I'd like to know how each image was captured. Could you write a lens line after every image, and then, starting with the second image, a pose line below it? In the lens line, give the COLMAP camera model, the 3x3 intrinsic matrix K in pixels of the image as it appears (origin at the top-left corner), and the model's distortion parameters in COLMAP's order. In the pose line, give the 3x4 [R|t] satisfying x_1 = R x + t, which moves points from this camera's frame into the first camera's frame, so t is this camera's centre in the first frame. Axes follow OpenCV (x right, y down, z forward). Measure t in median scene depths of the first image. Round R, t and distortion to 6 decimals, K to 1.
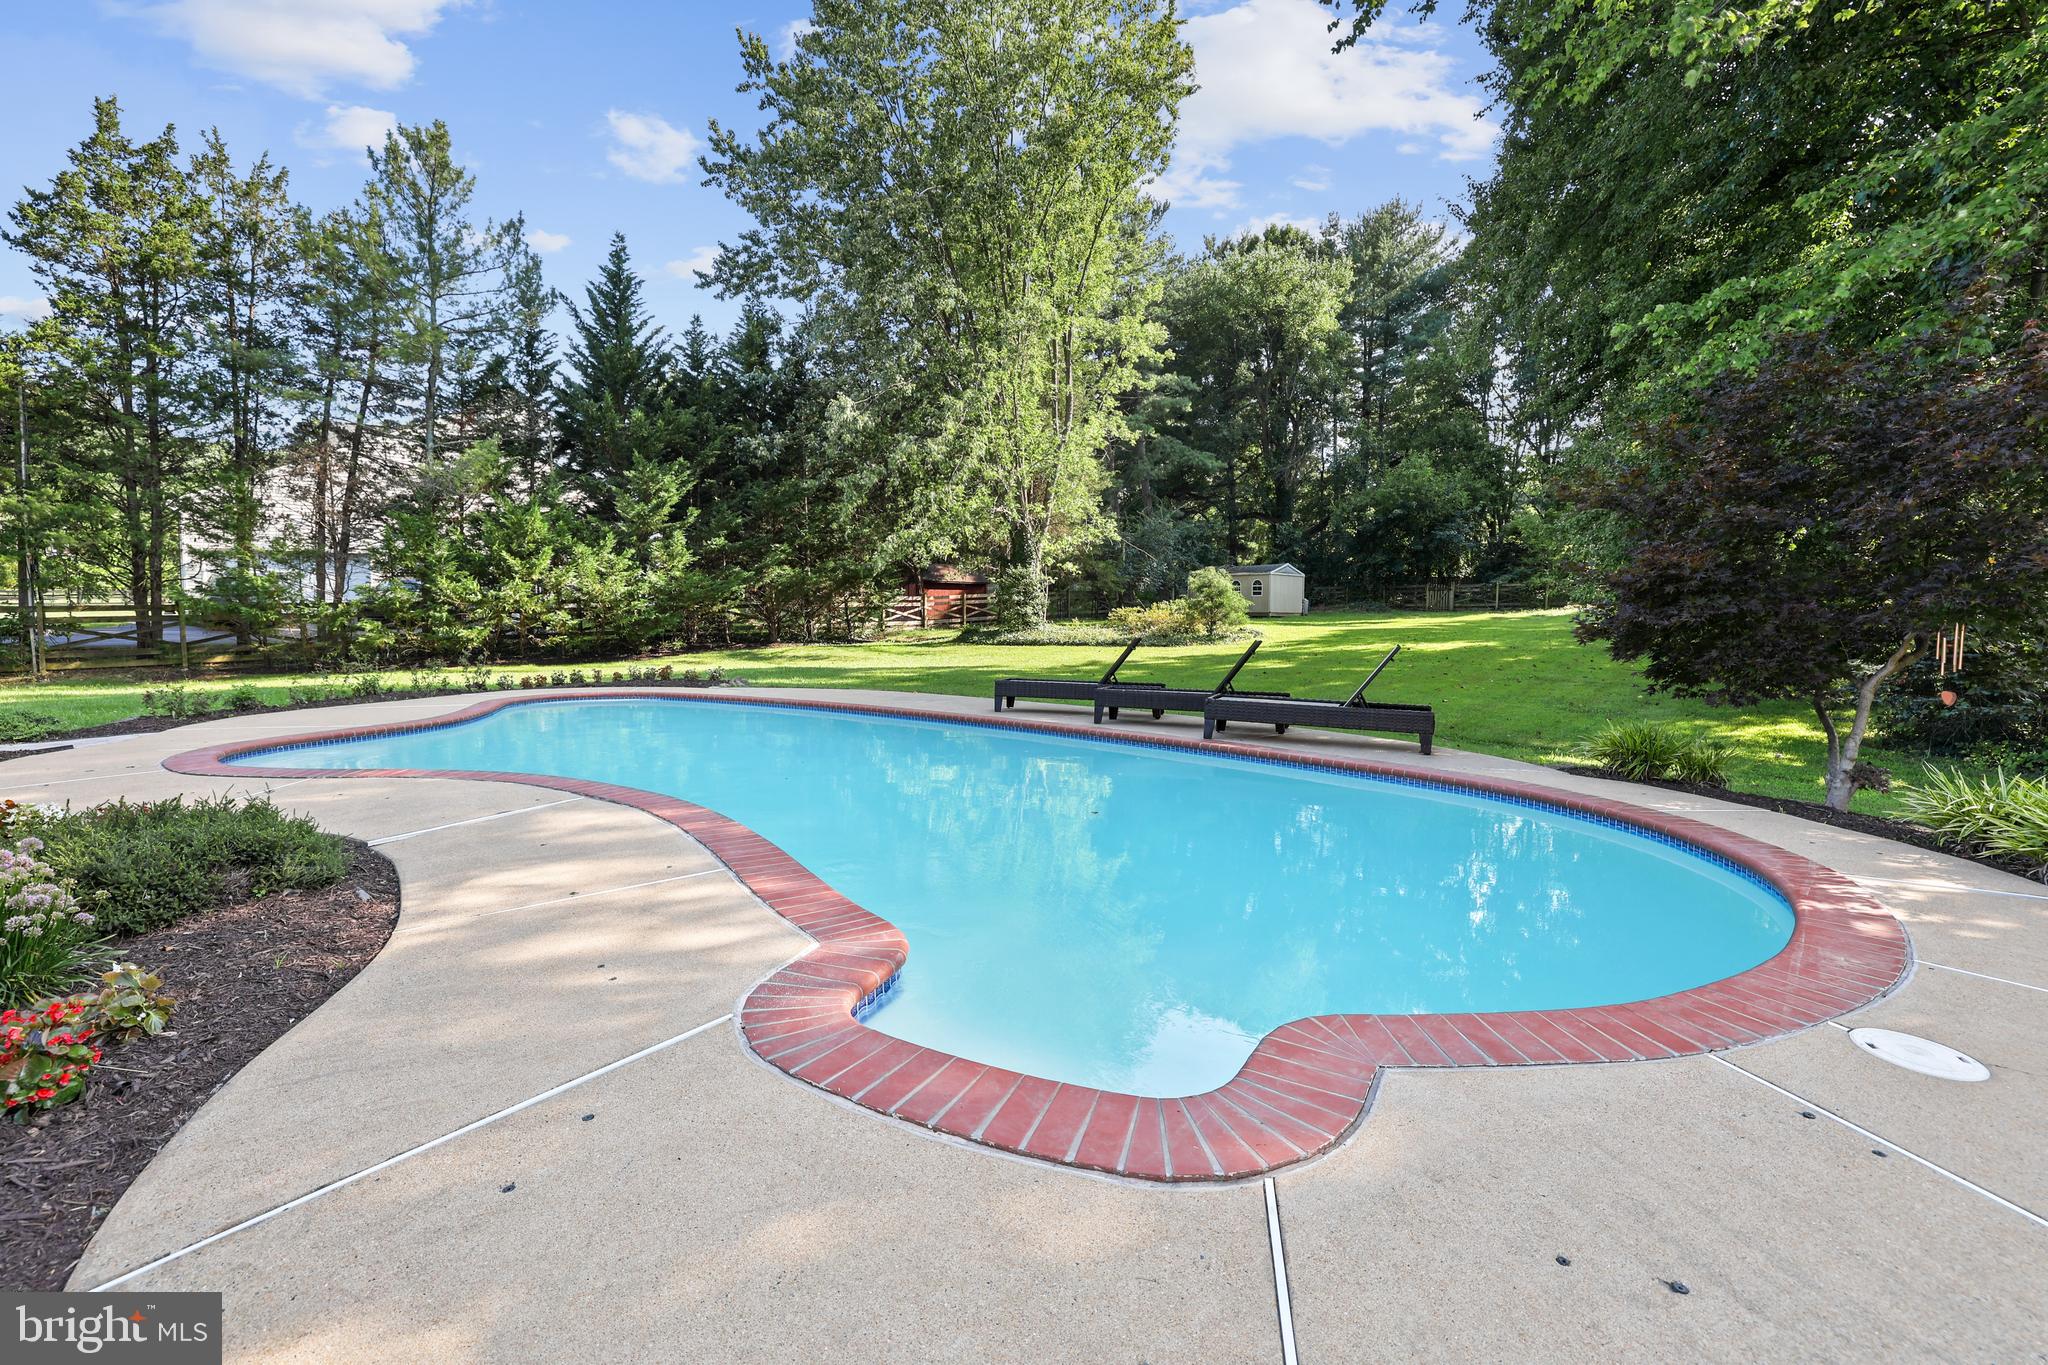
lens RADIAL K [[878.7, 0, 1024.0], [0, 878.7, 682.5], [0, 0, 1]] dist [-0.040045, 0.011228]
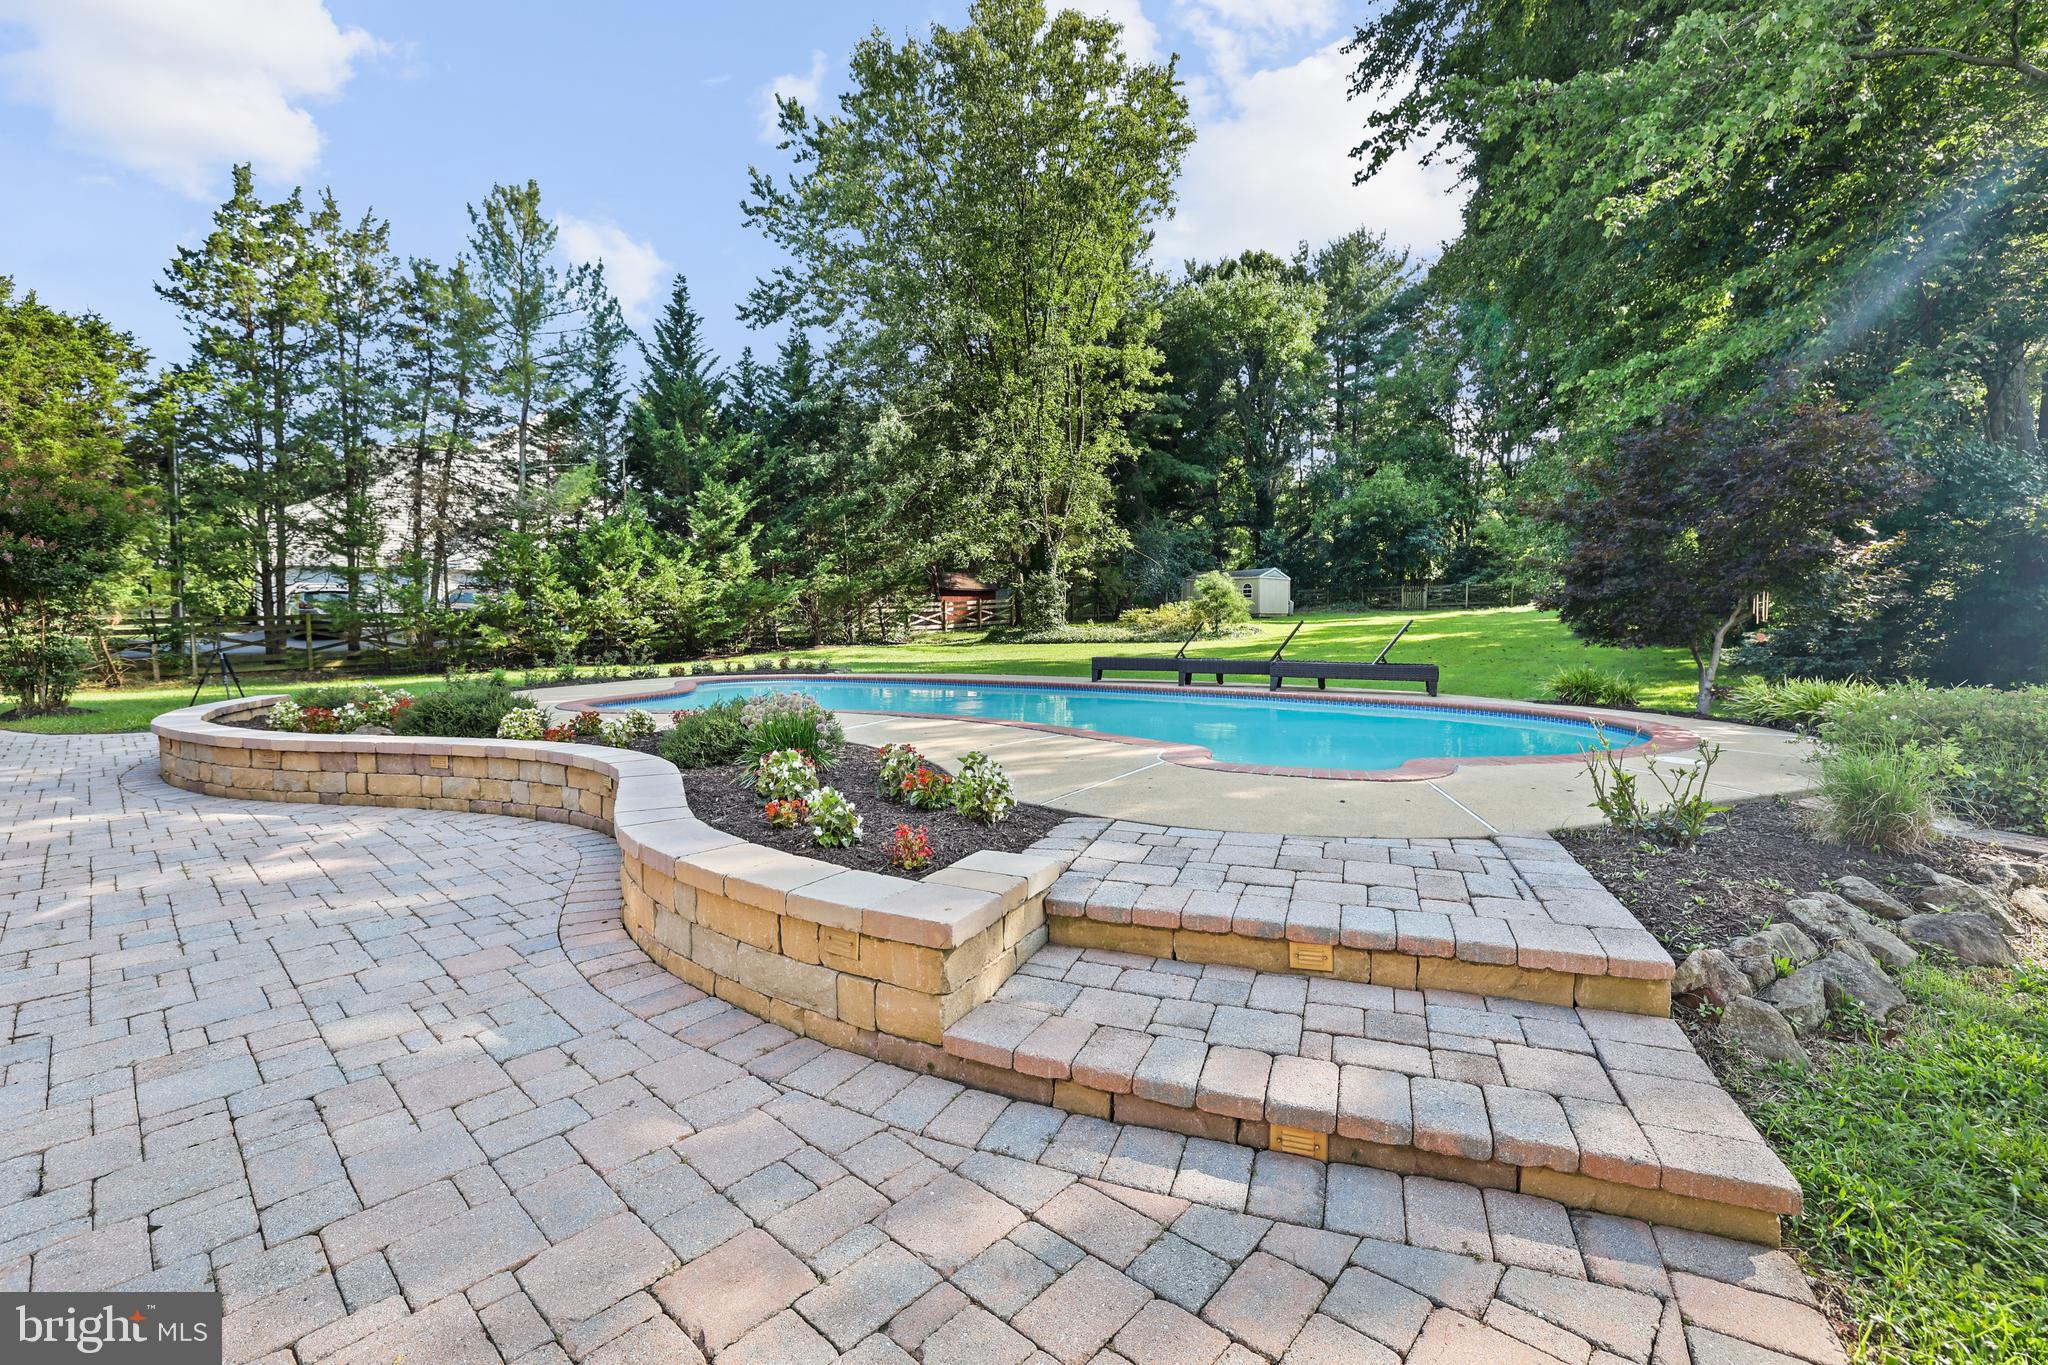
lens RADIAL K [[878.7, 0, 1024.0], [0, 878.7, 682.5], [0, 0, 1]] dist [-0.040045, 0.011228]
pose [[0.999406, -0.016178, 0.030413, -0.059595], [0.016500, 0.999810, -0.010364, 0.015868], [-0.030239, 0.010860, 0.999484, -0.095335]]
